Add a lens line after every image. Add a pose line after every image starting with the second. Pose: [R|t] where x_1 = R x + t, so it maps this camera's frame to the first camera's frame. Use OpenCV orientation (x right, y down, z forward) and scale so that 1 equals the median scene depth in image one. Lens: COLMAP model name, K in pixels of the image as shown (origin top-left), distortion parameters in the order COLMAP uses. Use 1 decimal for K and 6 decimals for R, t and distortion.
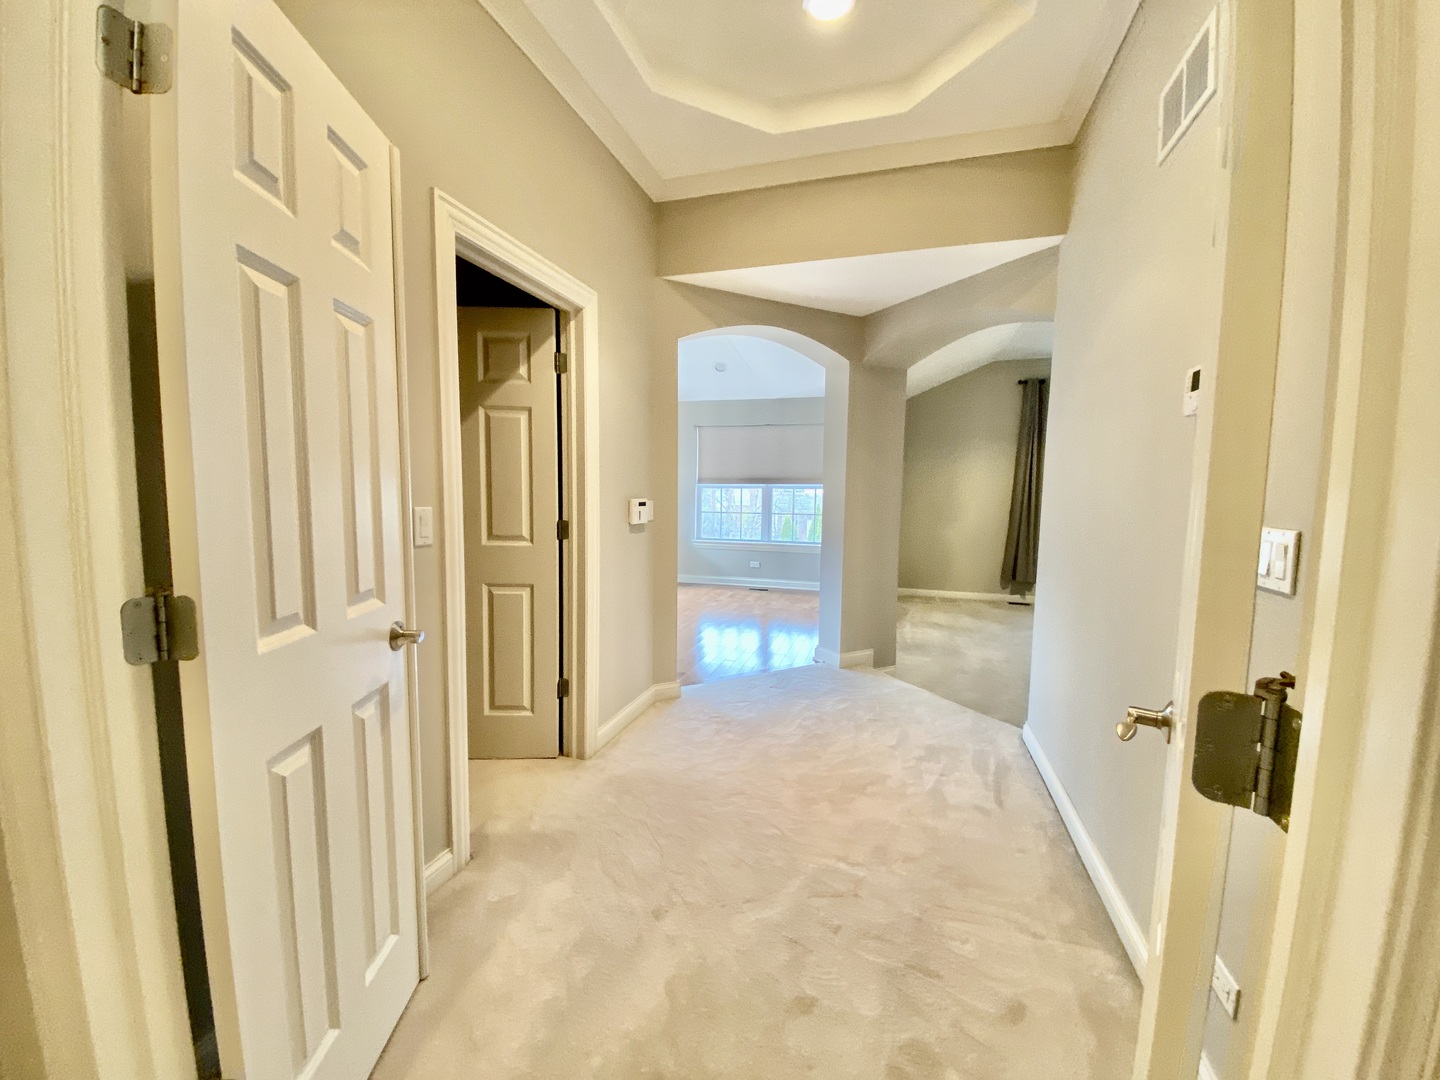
lens RADIAL K [[576.2, 0, 720.0], [0, 576.2, 540.0], [0, 0, 1]] dist [0.001082, 0.000016]
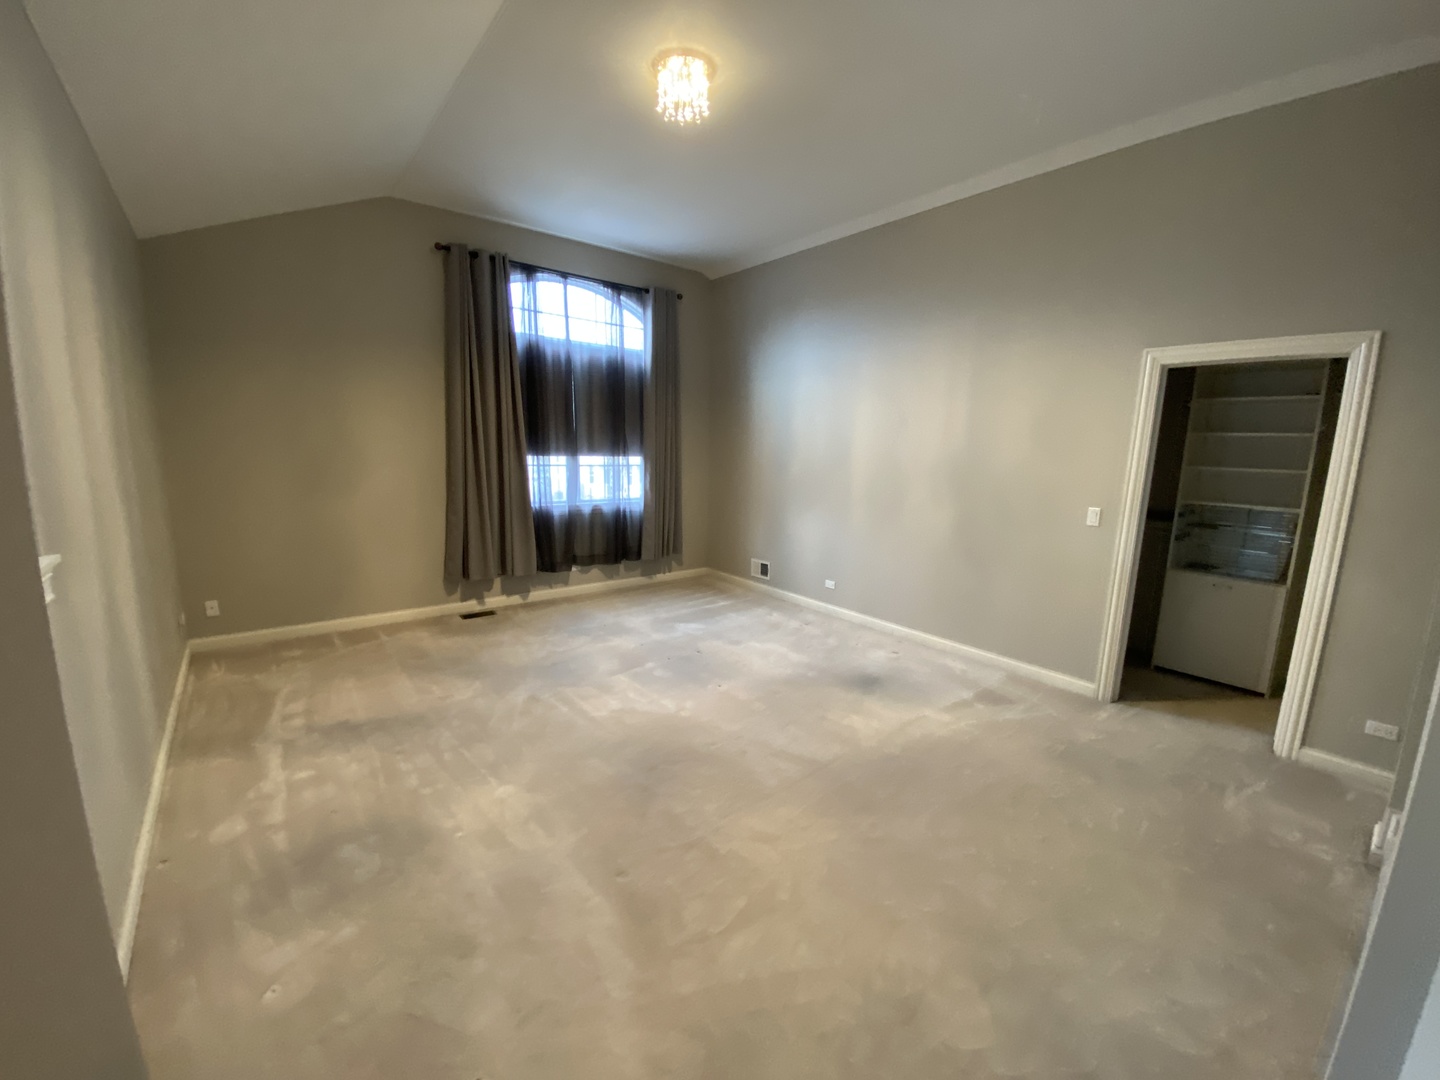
lens RADIAL K [[576.2, 0, 720.0], [0, 576.2, 540.0], [0, 0, 1]] dist [0.001082, 0.000016]
pose [[0.551982, -0.129273, 0.823774, 0.153172], [0.049473, 0.991246, 0.122404, -0.032909], [-0.832387, -0.026810, 0.553546, 0.422211]]
